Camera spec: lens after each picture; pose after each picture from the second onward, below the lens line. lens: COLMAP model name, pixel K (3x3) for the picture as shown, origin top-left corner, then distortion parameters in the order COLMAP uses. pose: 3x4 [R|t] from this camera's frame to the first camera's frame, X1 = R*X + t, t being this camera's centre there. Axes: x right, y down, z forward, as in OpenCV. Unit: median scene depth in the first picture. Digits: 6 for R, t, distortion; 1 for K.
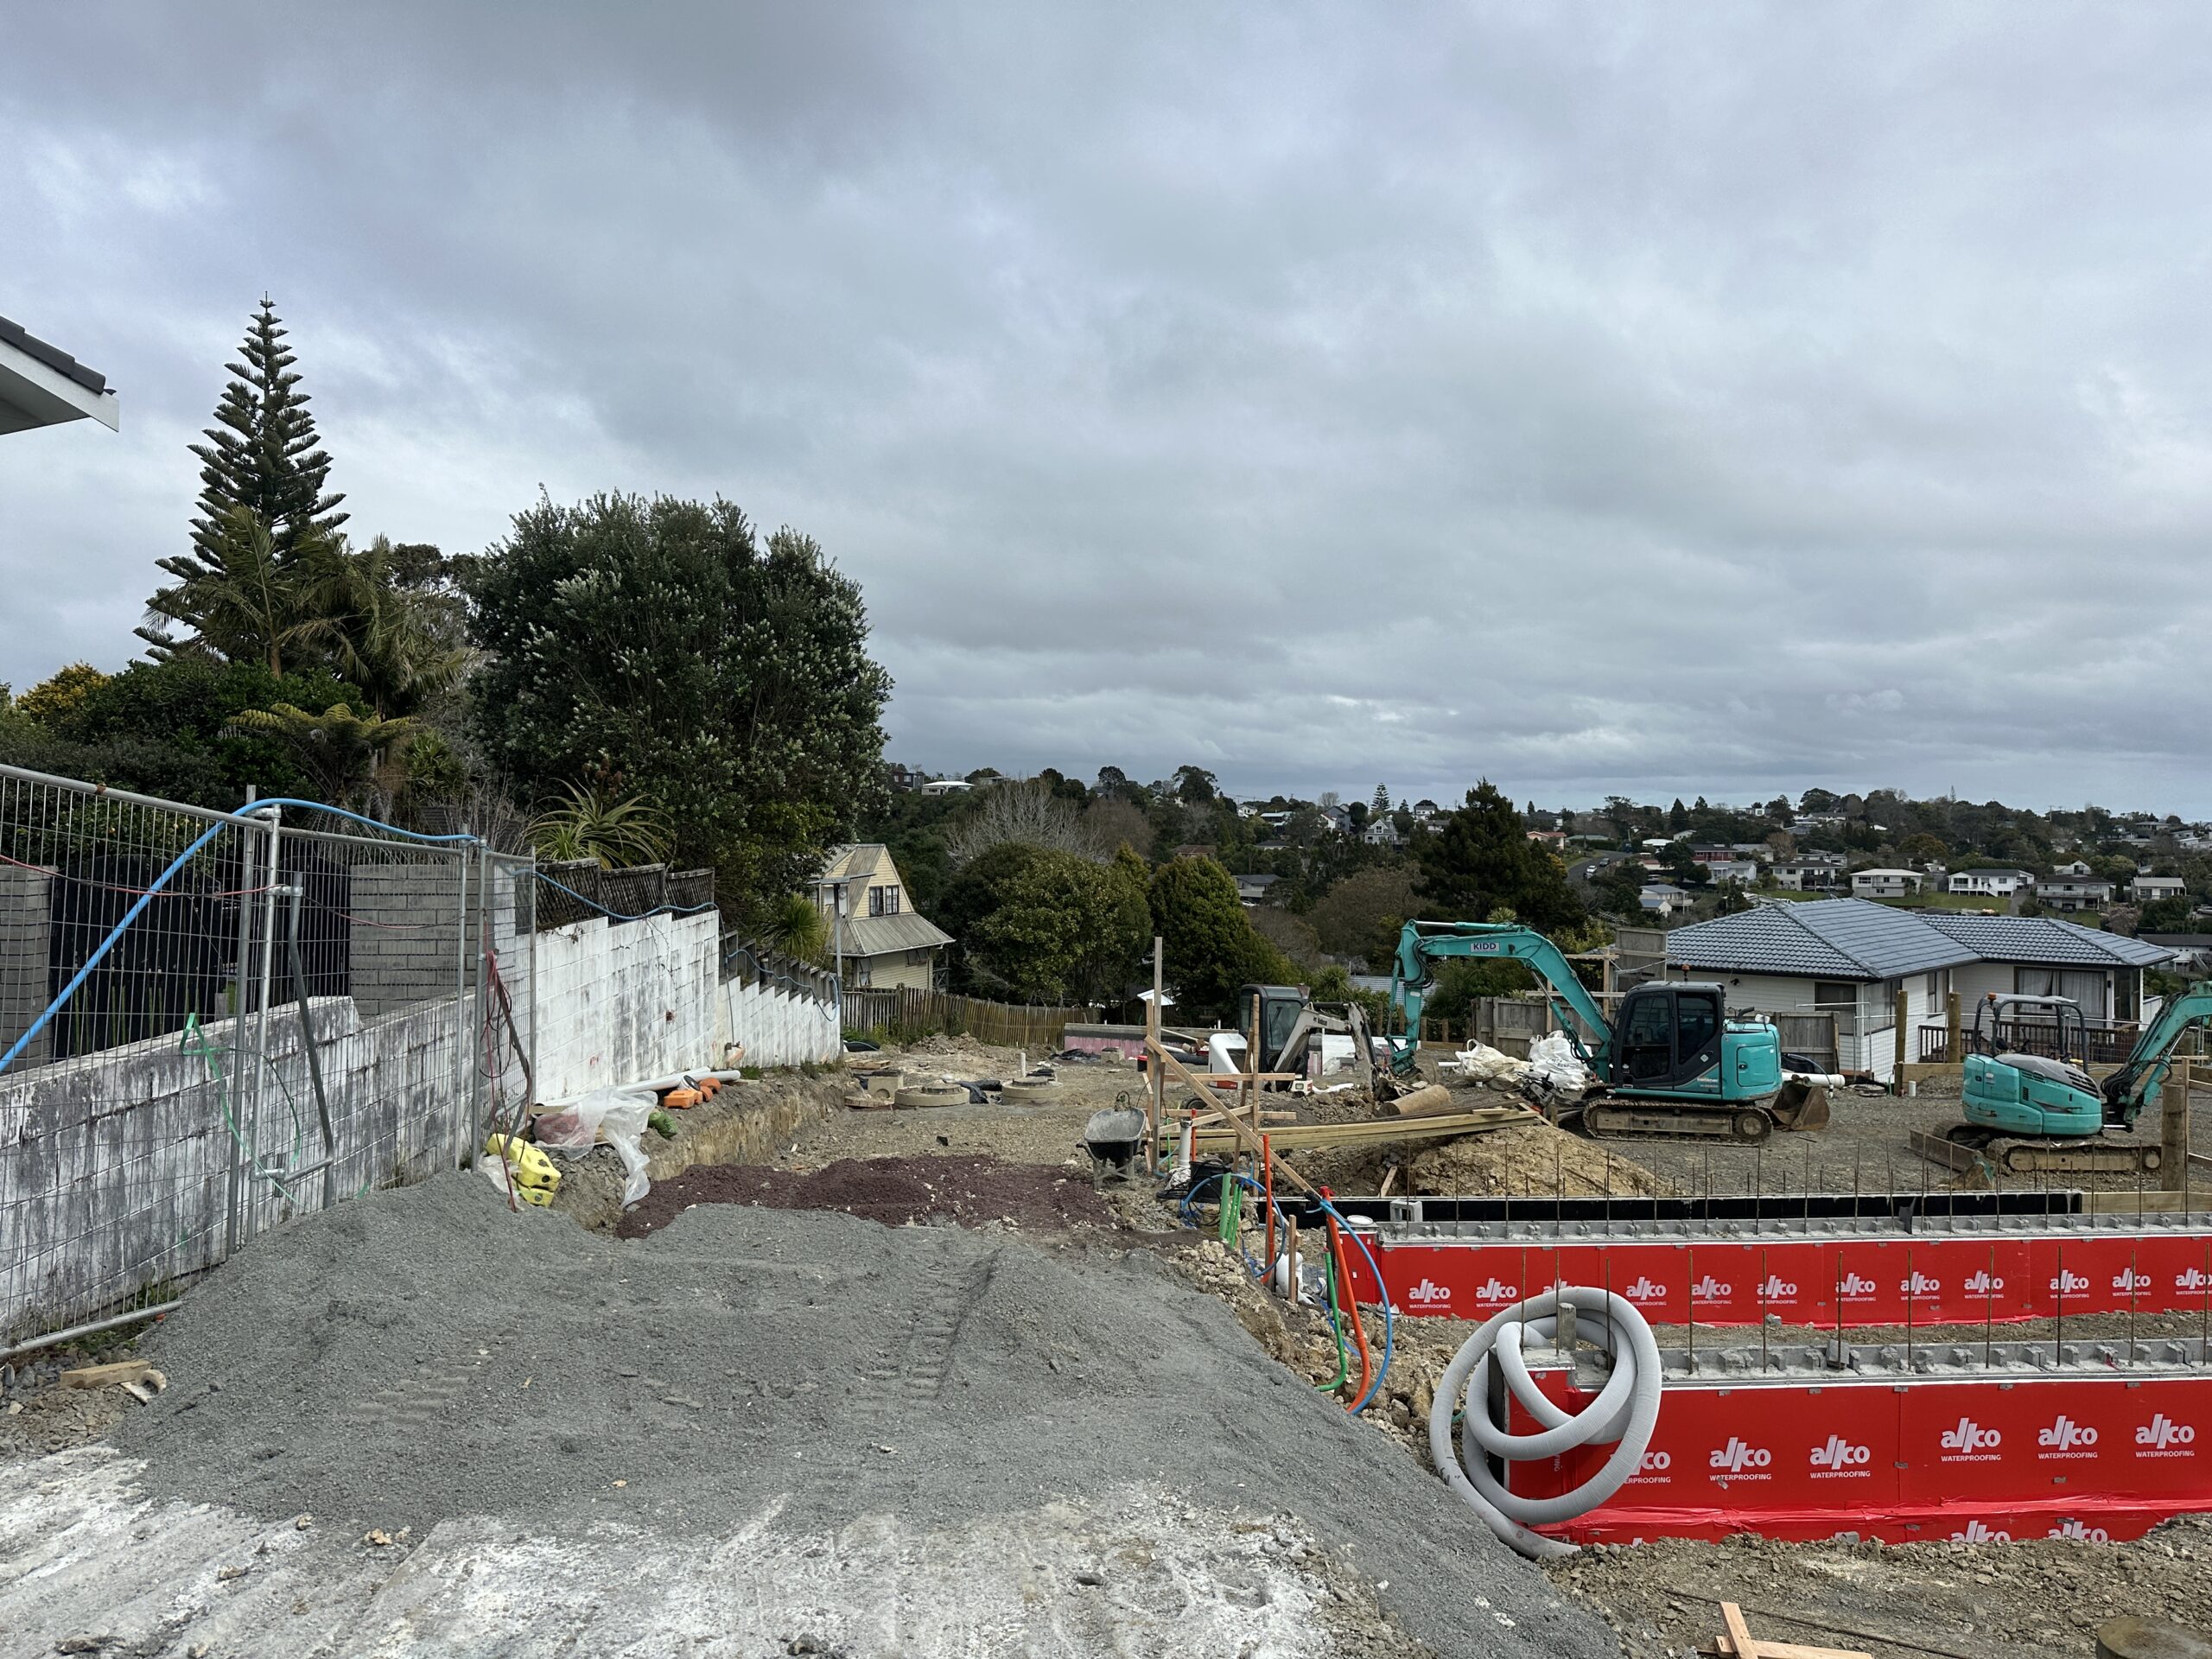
lens RADIAL K [[1597.4, 0, 1106.0], [0, 1597.4, 829.5], [0, 0, 1]] dist [0.074171, -0.000807]
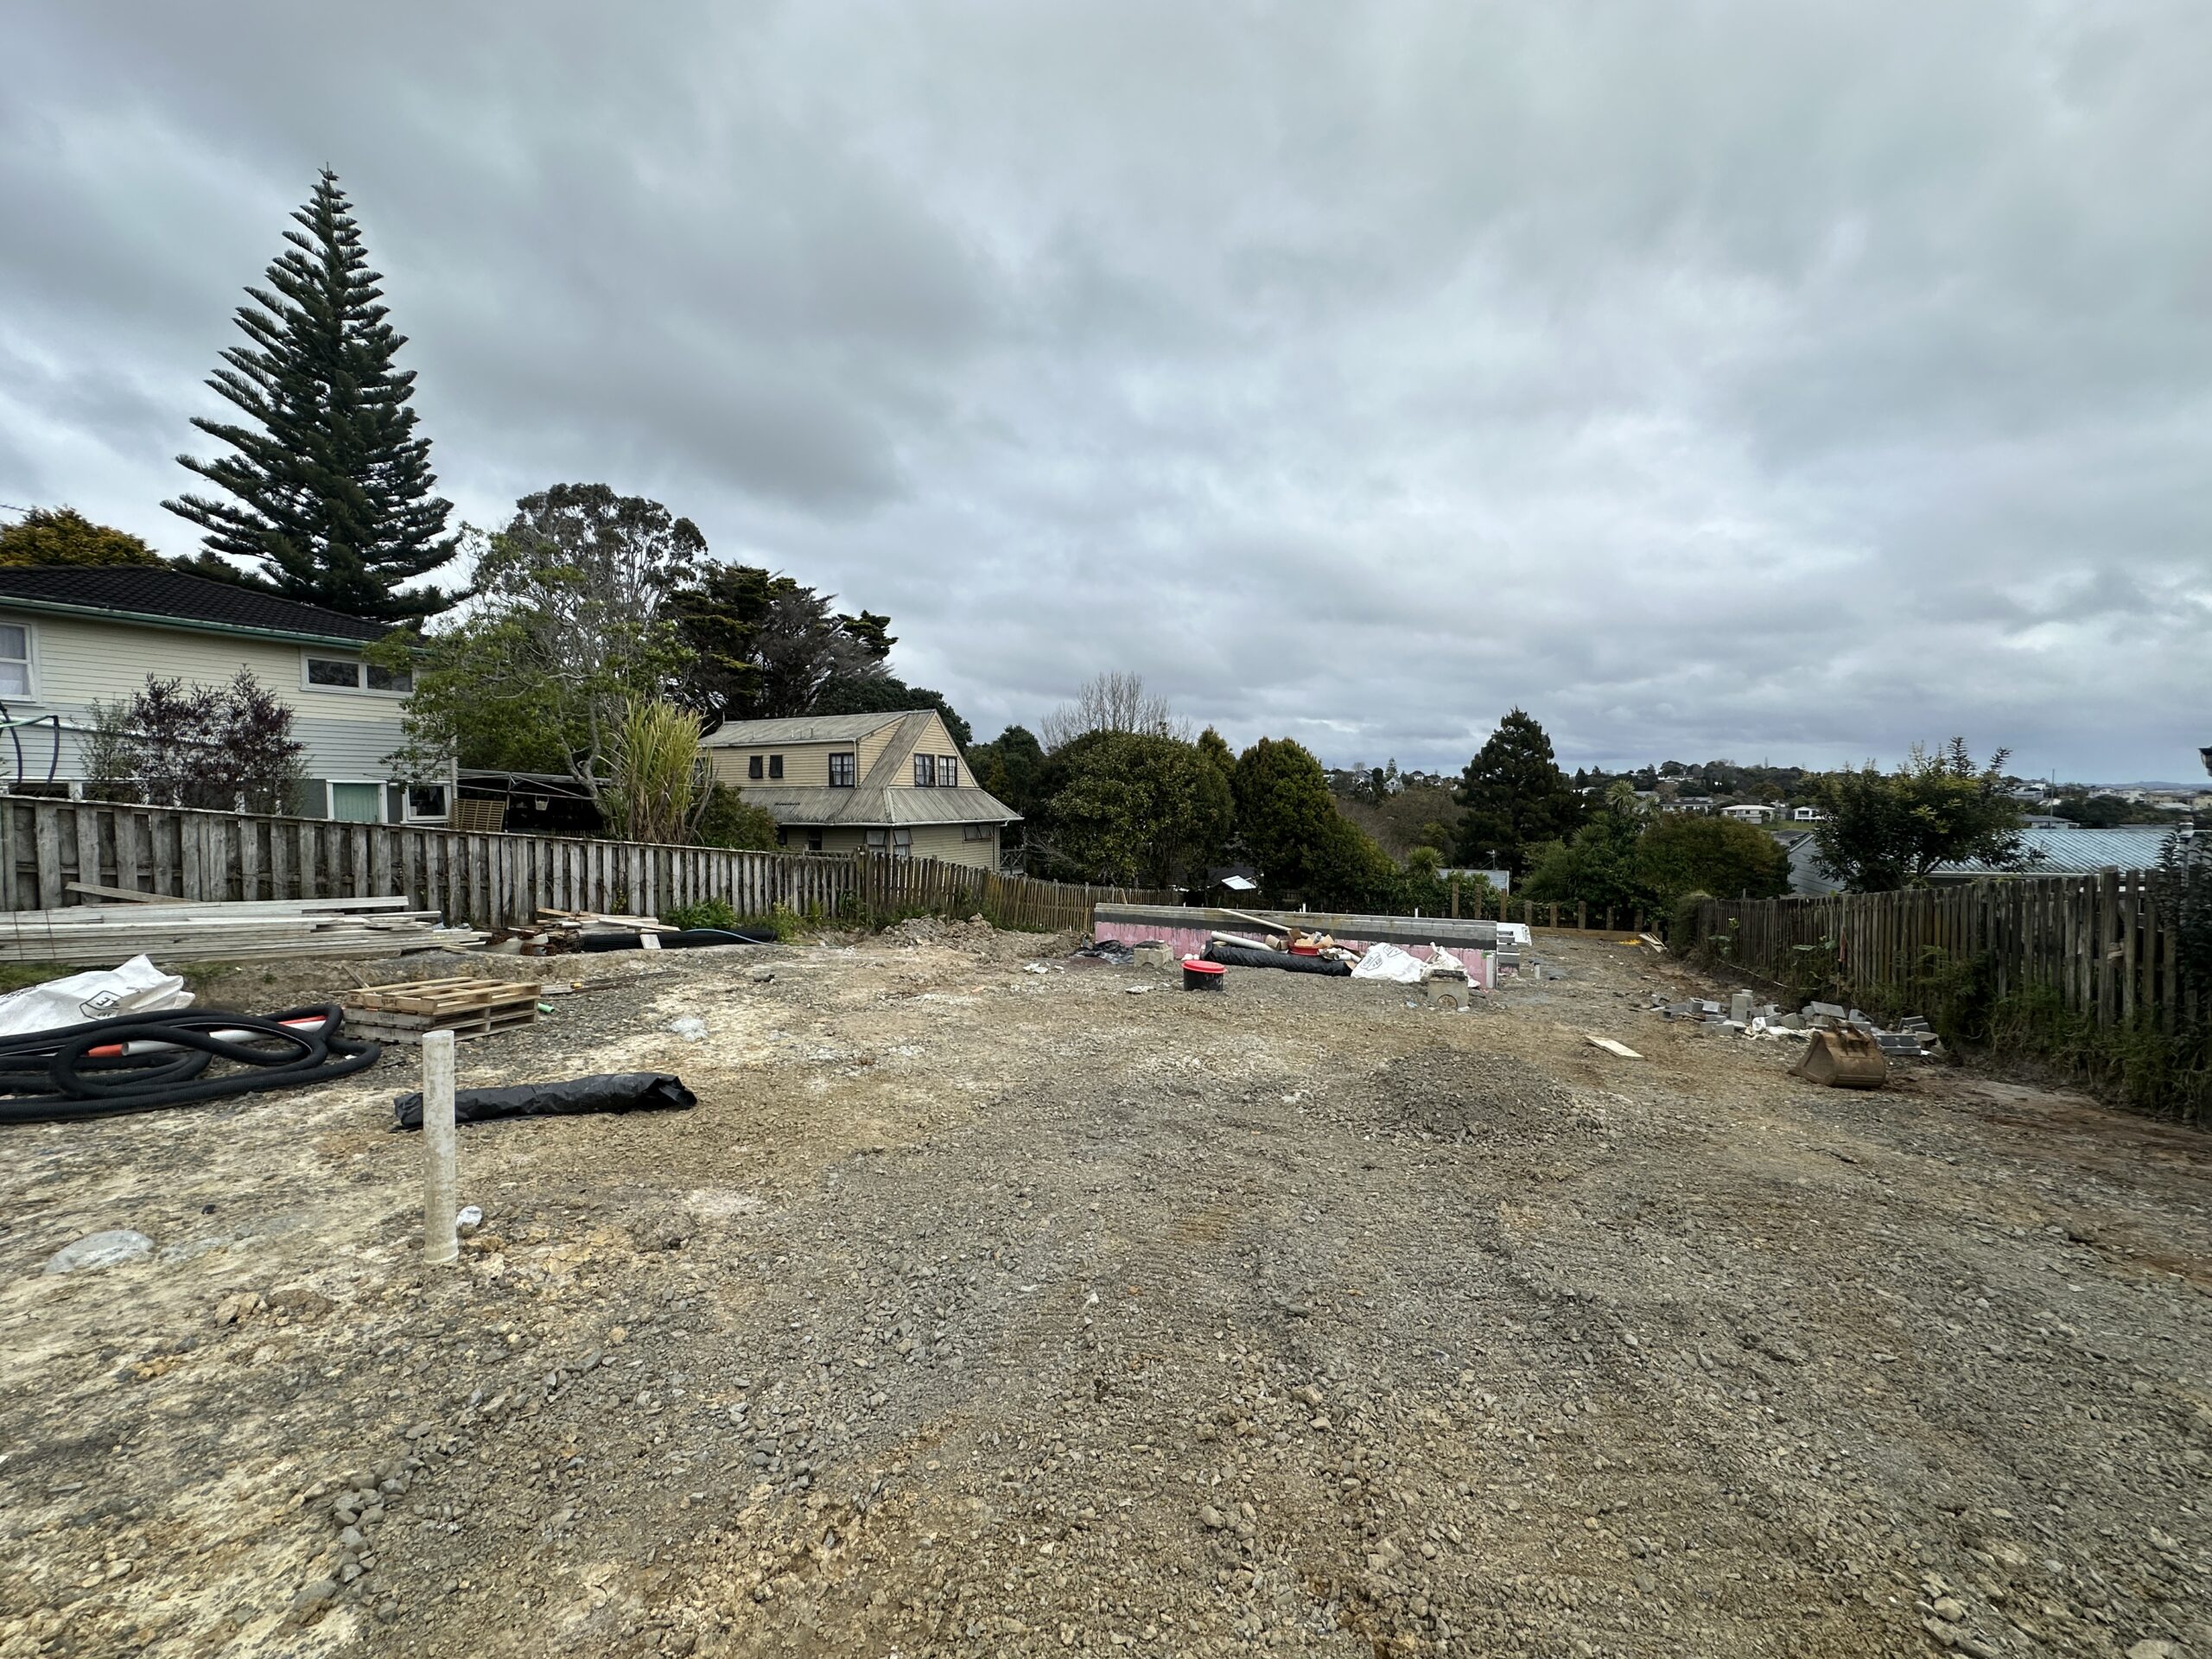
lens RADIAL K [[883.0, 0, 1106.0], [0, 883.0, 829.5], [0, 0, 1]] dist [0.001343, 0.000187]
pose [[0.991607, -0.005073, -0.129186, 0.022107], [0.009227, 0.999459, 0.031579, 0.059121], [0.128956, -0.032506, 0.991117, 0.477315]]
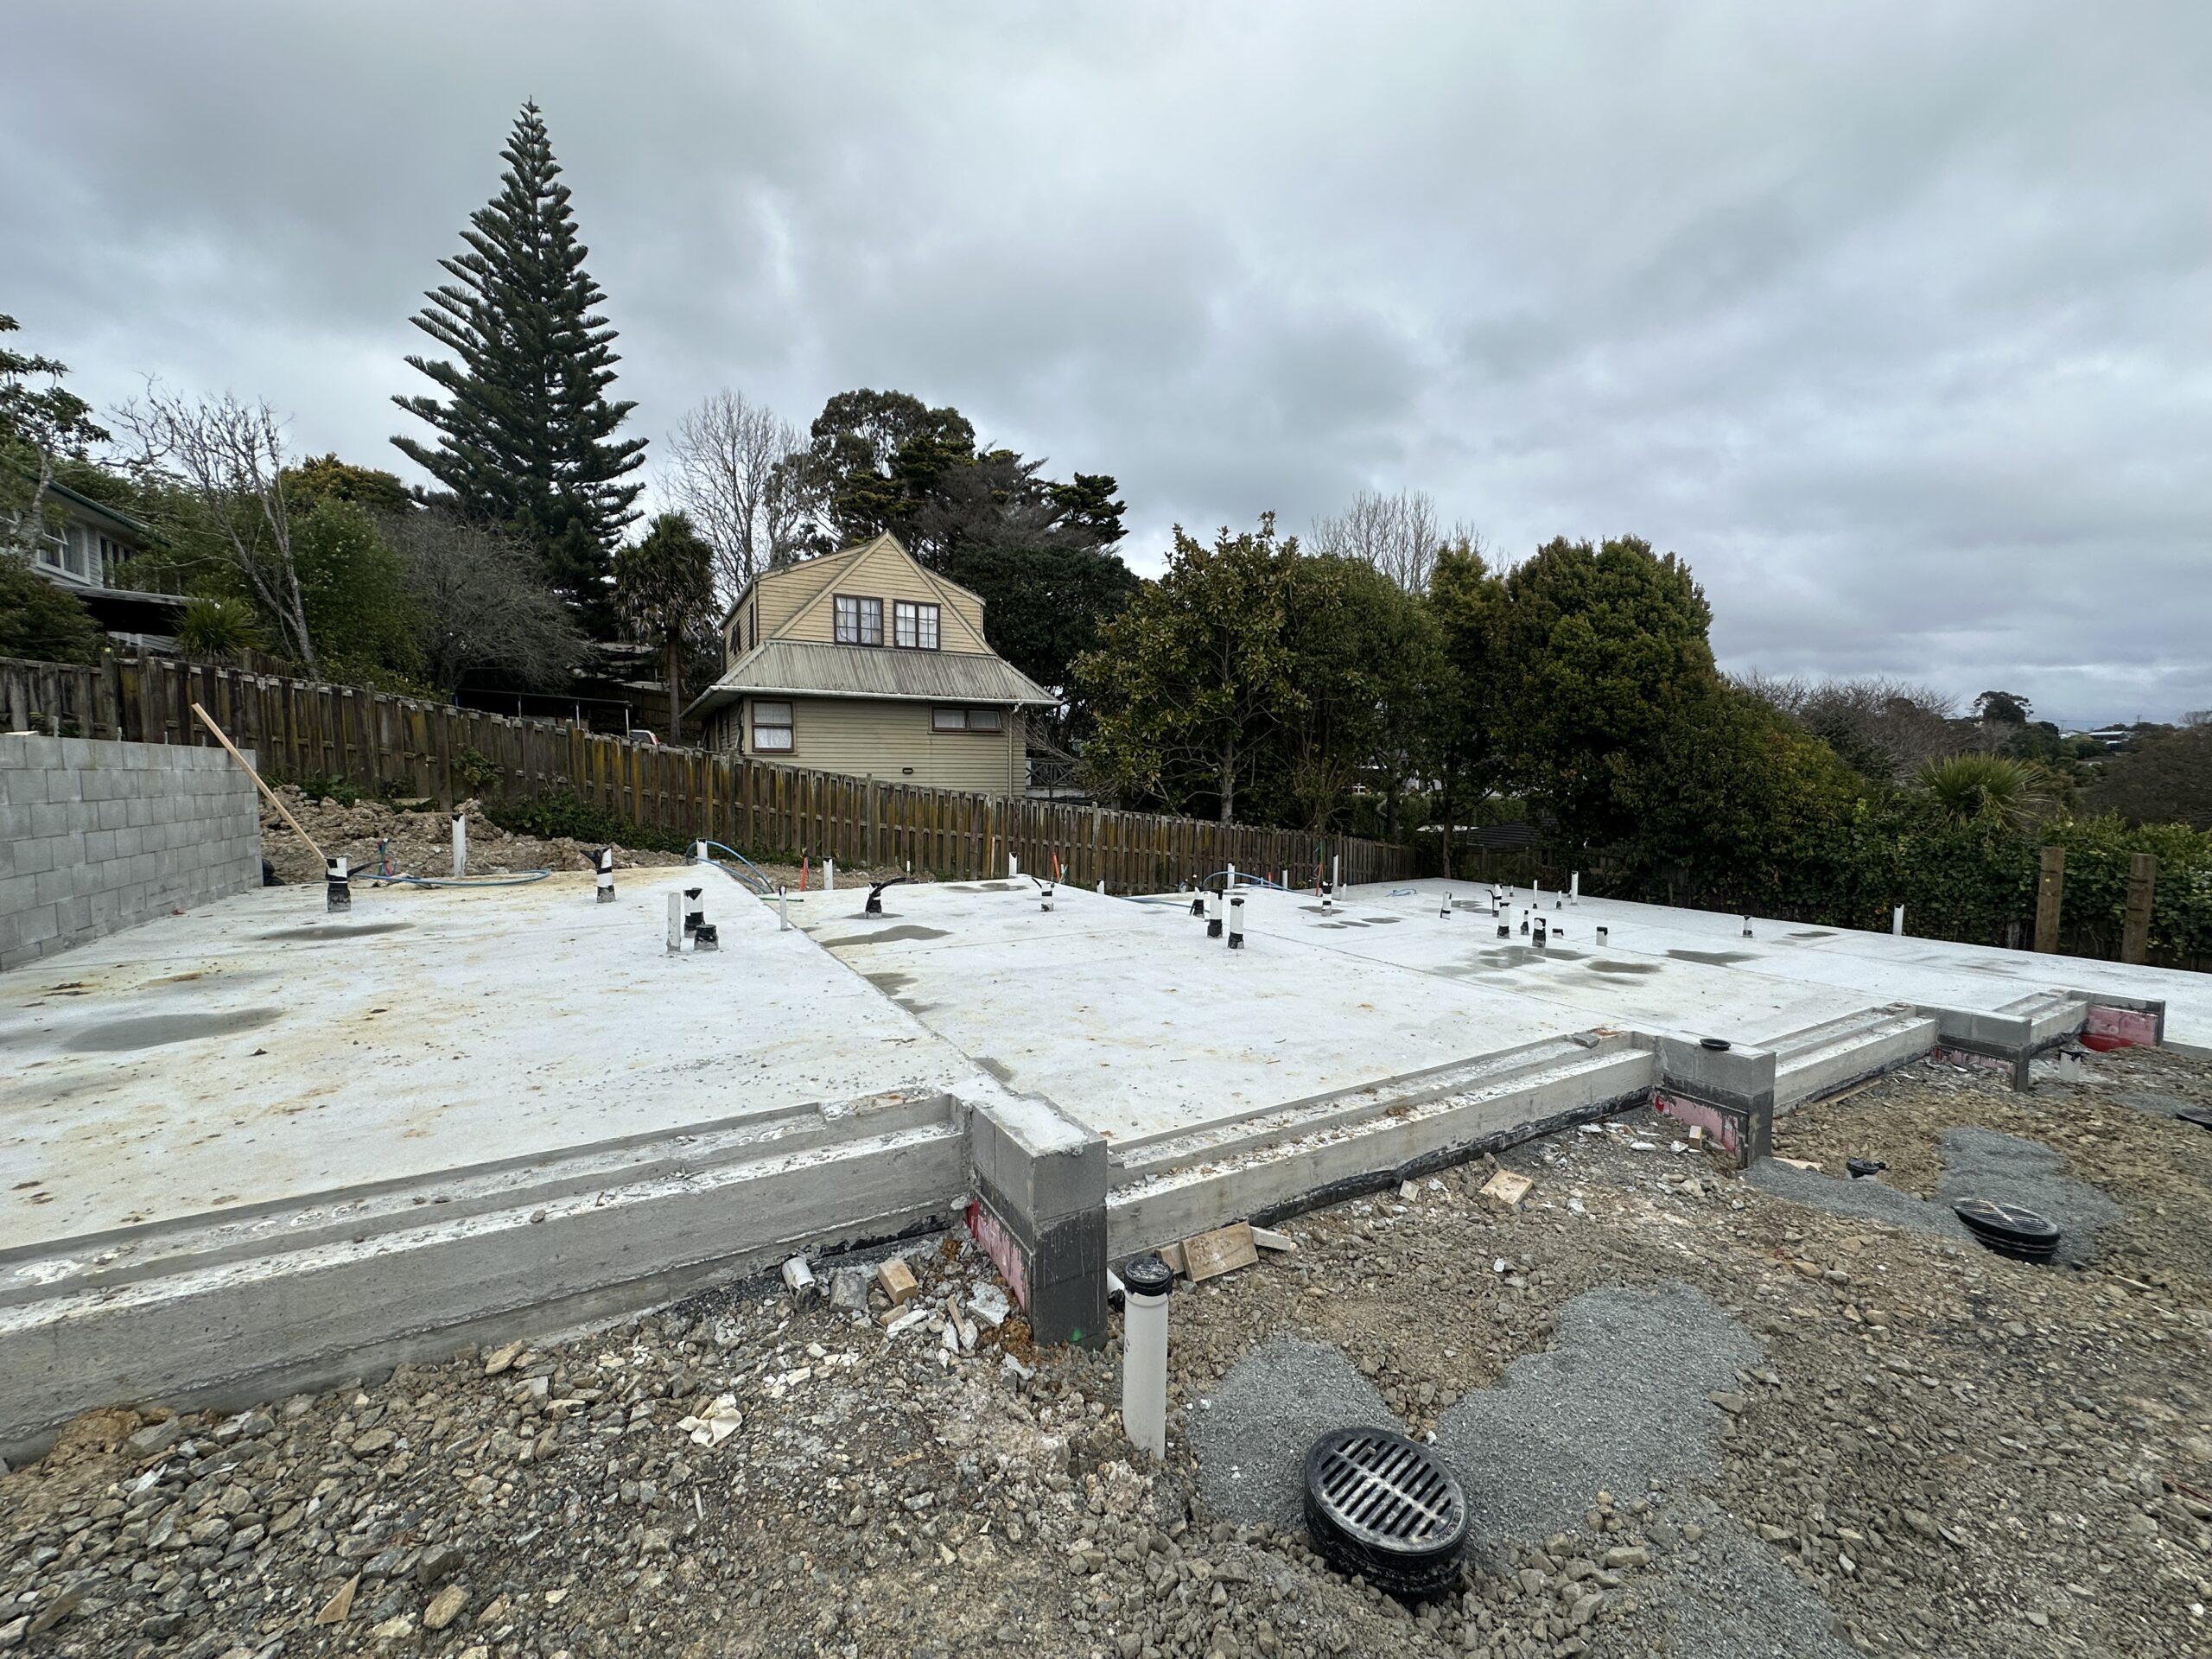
lens RADIAL K [[886.9, 0, 1106.0], [0, 886.9, 829.5], [0, 0, 1]] dist [-0.001757, 0.000034]
pose [[0.726807, 0.043284, -0.685477, 0.146916], [-0.003381, 0.998226, 0.059448, 0.096106], [0.686834, -0.040890, 0.725663, 0.755097]]
